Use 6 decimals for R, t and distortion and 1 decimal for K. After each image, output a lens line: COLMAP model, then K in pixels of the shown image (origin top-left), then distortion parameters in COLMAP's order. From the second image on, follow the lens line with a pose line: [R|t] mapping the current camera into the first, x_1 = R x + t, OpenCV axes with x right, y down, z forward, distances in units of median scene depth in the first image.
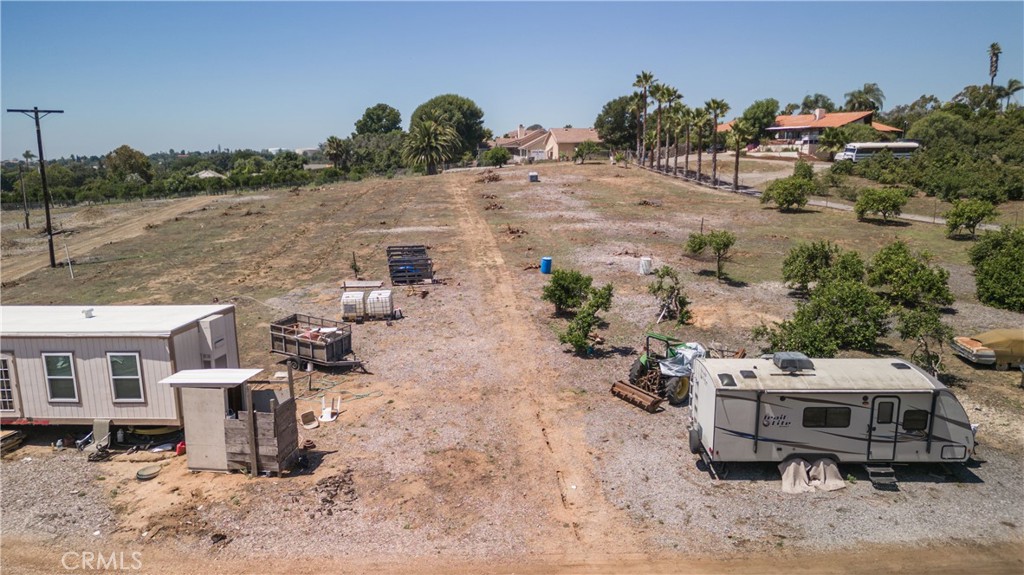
lens RADIAL K [[709.0, 0, 512.0], [0, 709.0, 287.5], [0, 0, 1]] dist [0.089574, -0.096567]
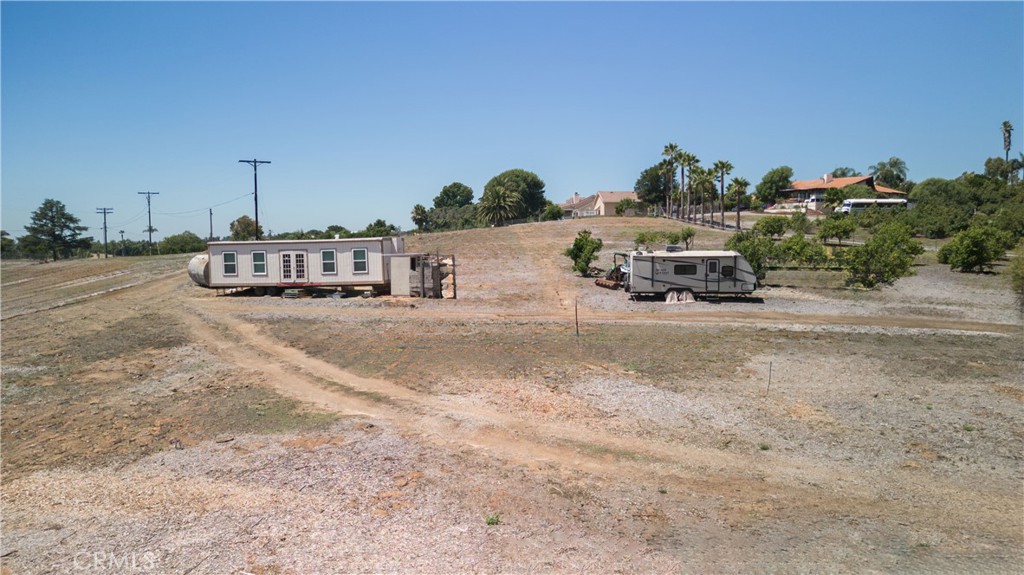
lens RADIAL K [[709.0, 0, 512.0], [0, 709.0, 287.5], [0, 0, 1]] dist [0.089574, -0.096567]
pose [[0.995778, 0.007871, -0.091459, 0.022708], [-0.018474, 0.993117, -0.115664, 0.095573], [0.089919, 0.116865, 0.989069, -0.224162]]
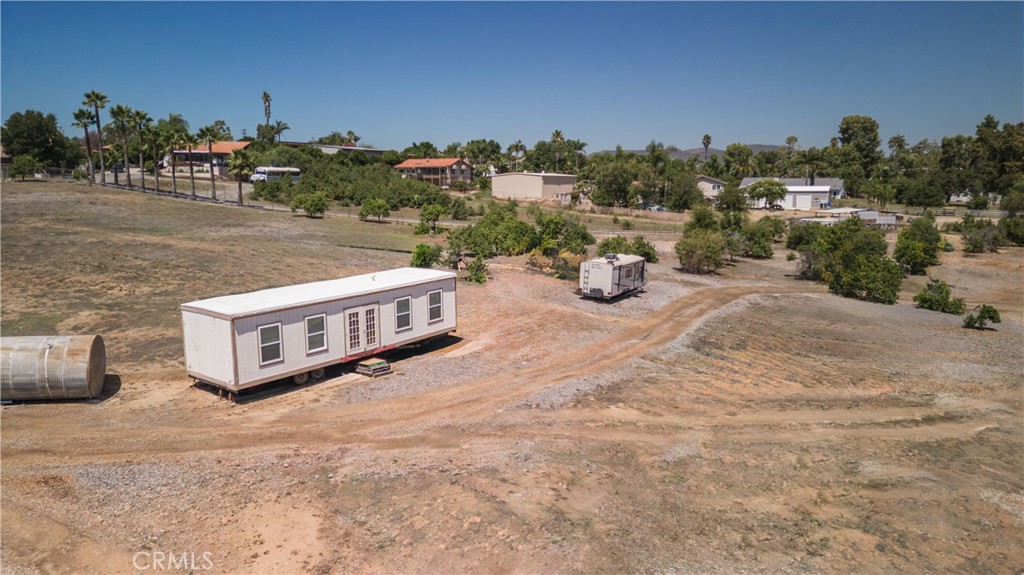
lens RADIAL K [[709.0, 0, 512.0], [0, 709.0, 287.5], [0, 0, 1]] dist [0.089574, -0.096567]
pose [[0.504820, -0.123656, 0.854322, -0.400566], [0.149970, 0.987200, 0.054272, 0.004633], [-0.850098, 0.100725, 0.516903, 0.001106]]
